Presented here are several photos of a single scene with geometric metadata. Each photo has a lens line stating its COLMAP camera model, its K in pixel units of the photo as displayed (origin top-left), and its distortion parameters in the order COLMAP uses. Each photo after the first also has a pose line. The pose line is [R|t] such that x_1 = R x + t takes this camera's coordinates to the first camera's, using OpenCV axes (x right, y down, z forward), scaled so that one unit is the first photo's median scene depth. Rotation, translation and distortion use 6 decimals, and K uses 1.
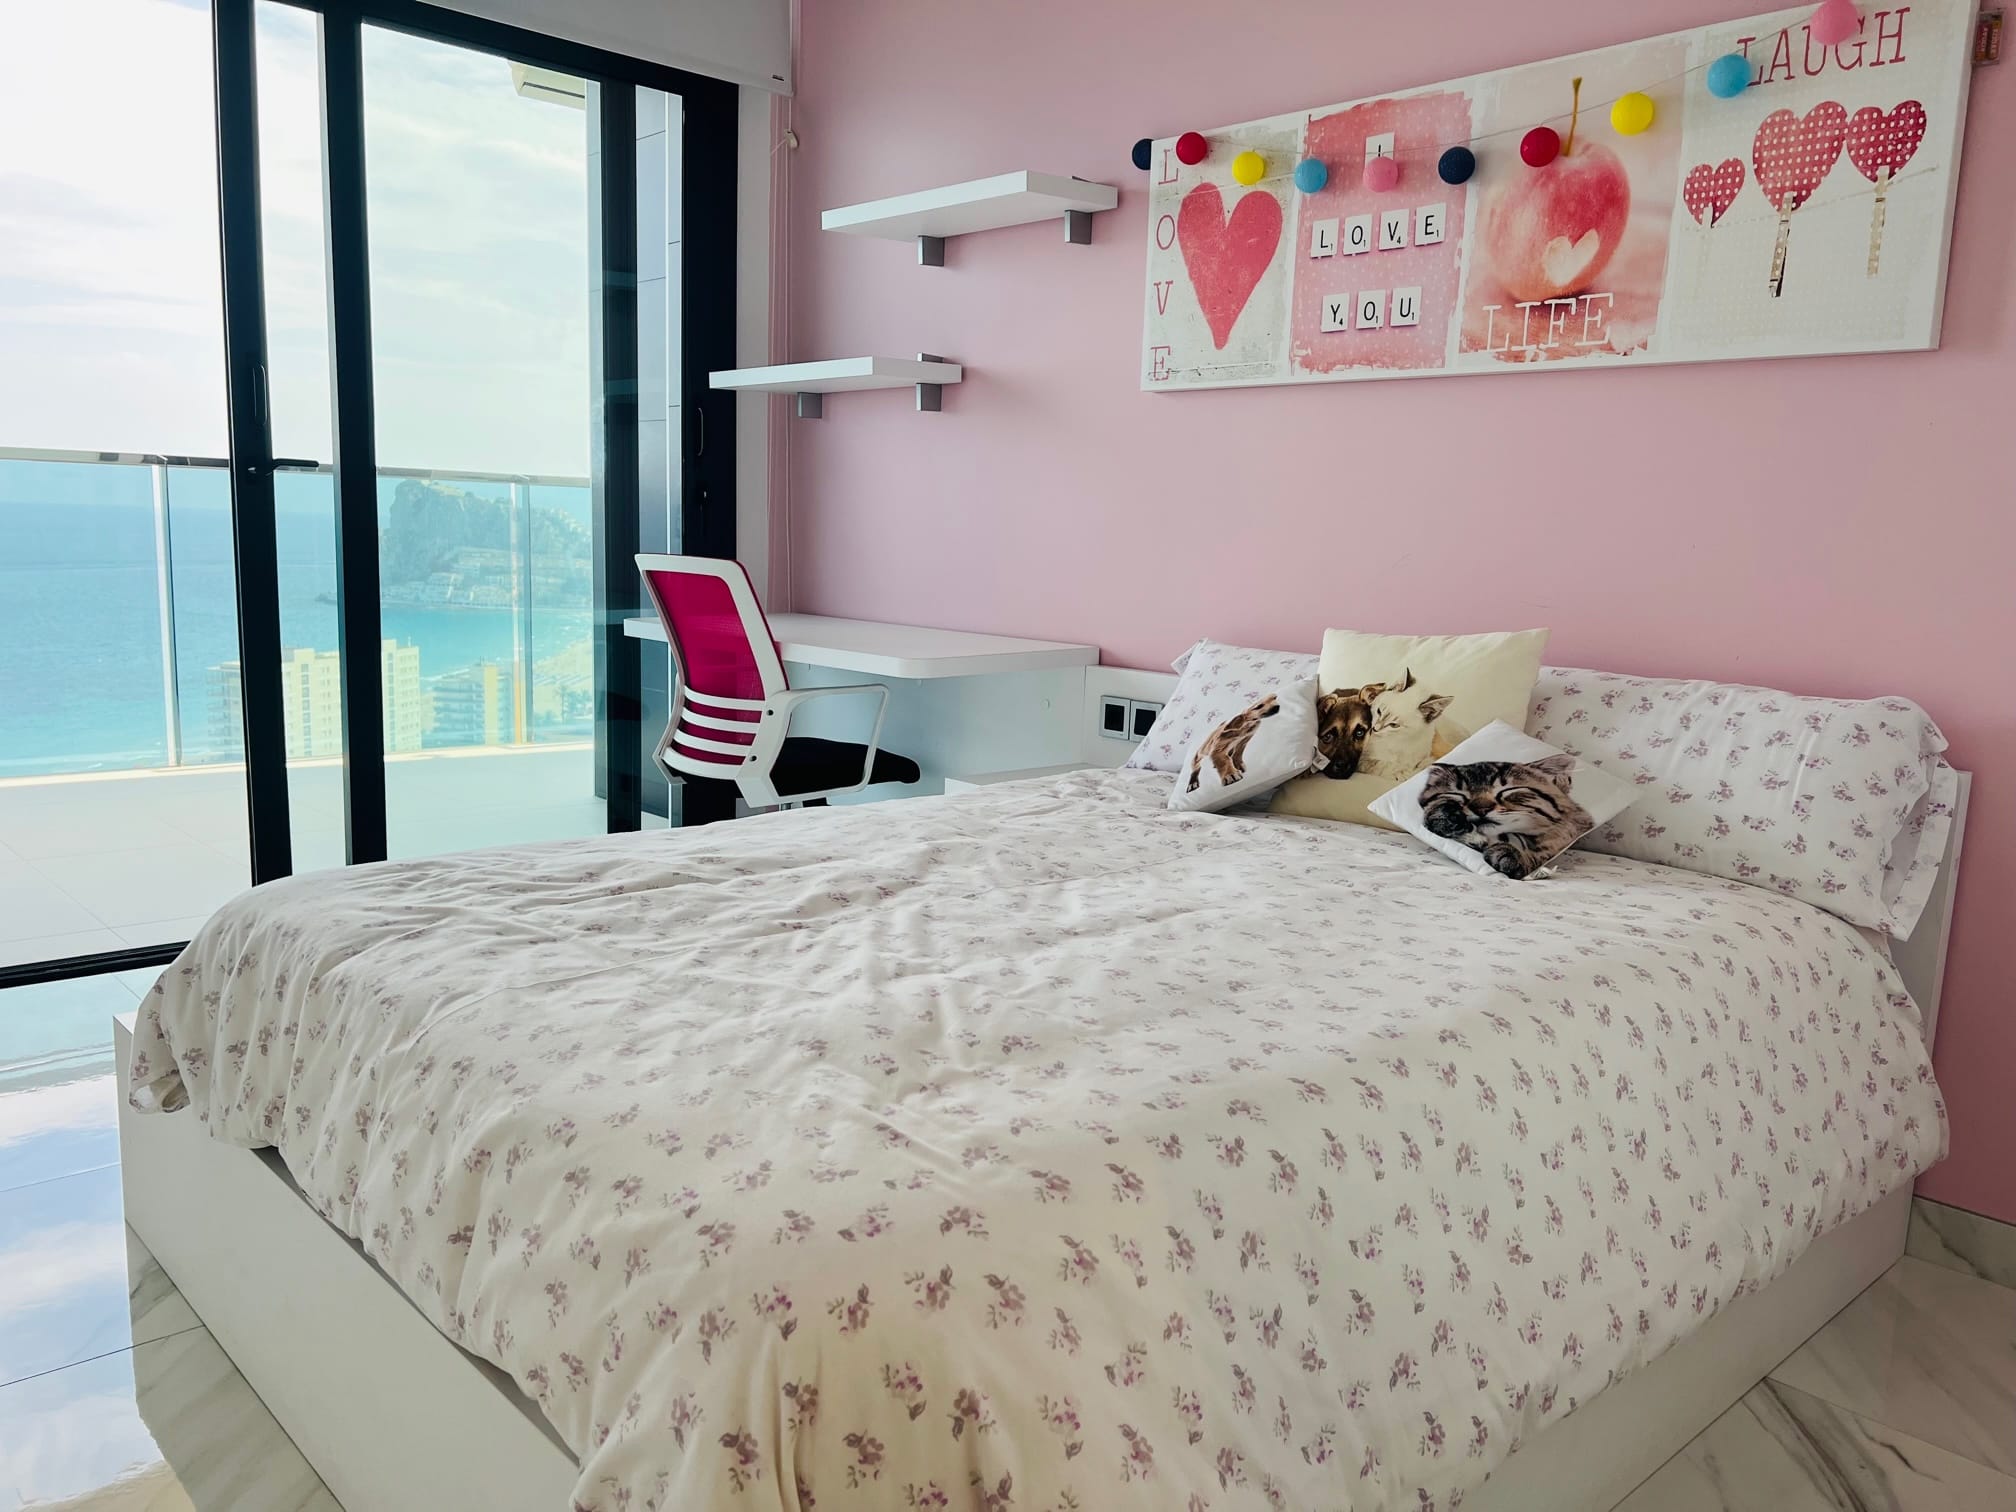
lens RADIAL K [[1526.5, 0, 1006.6], [0, 1526.5, 757.1], [0, 0, 1]] dist [0.013290, 0.000674]
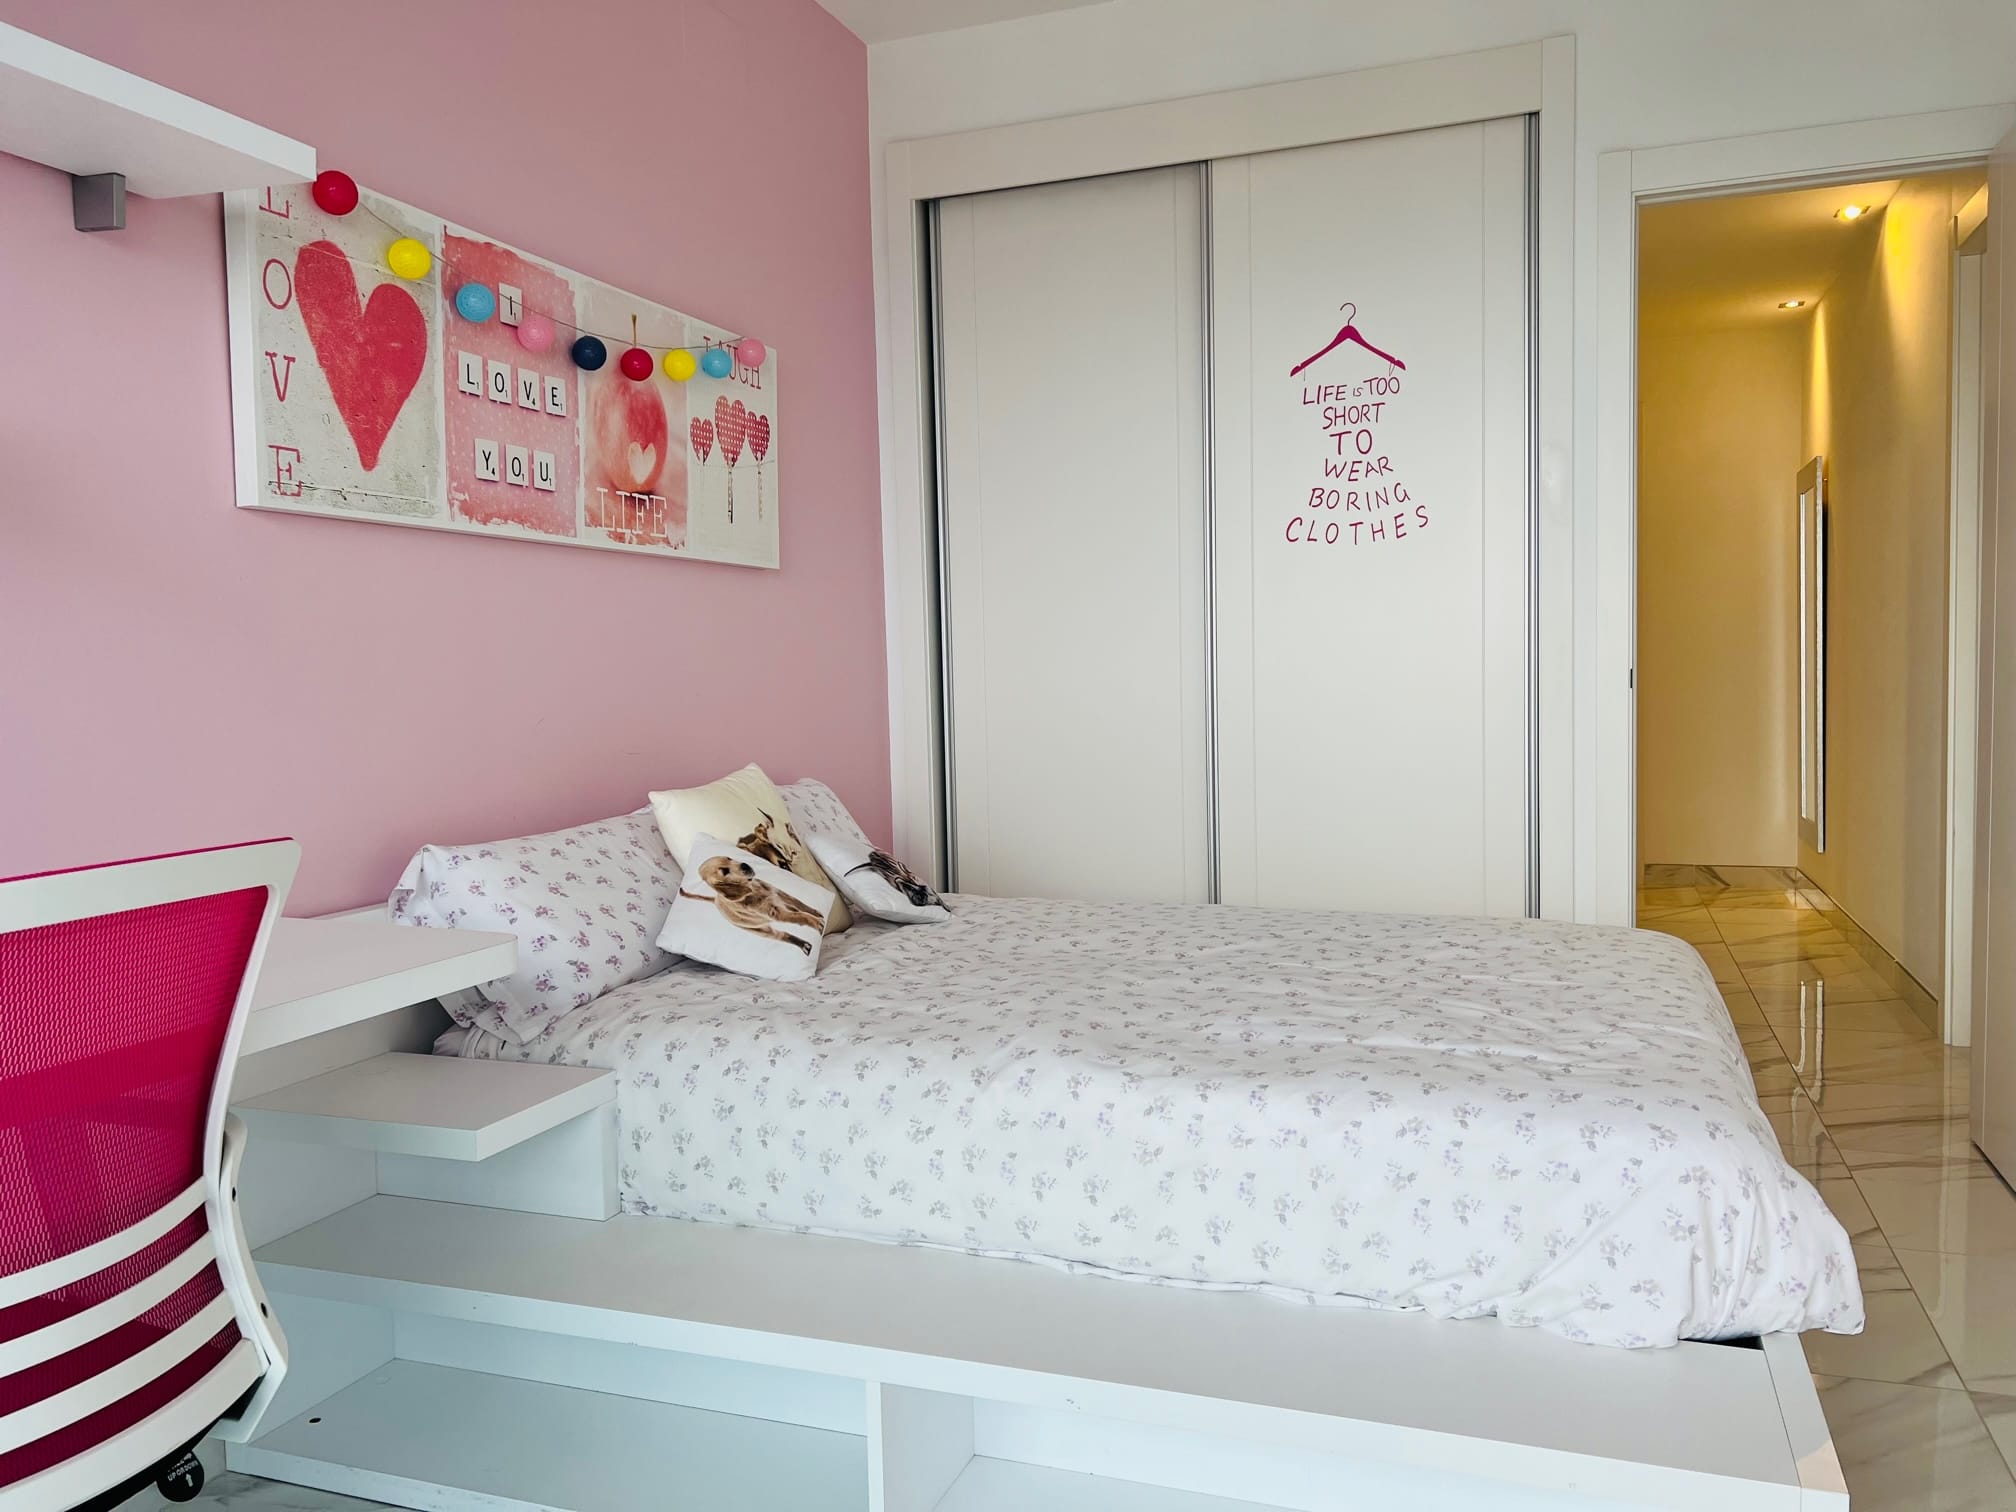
lens RADIAL K [[1526.5, 0, 1008.8], [0, 1526.5, 756.6], [0, 0, 1]] dist [0.013290, 0.000674]
pose [[-0.443303, -0.074982, 0.893230, -0.778037], [0.136288, 0.979271, 0.149844, -0.223684], [-0.885950, 0.188162, -0.423895, 1.202428]]
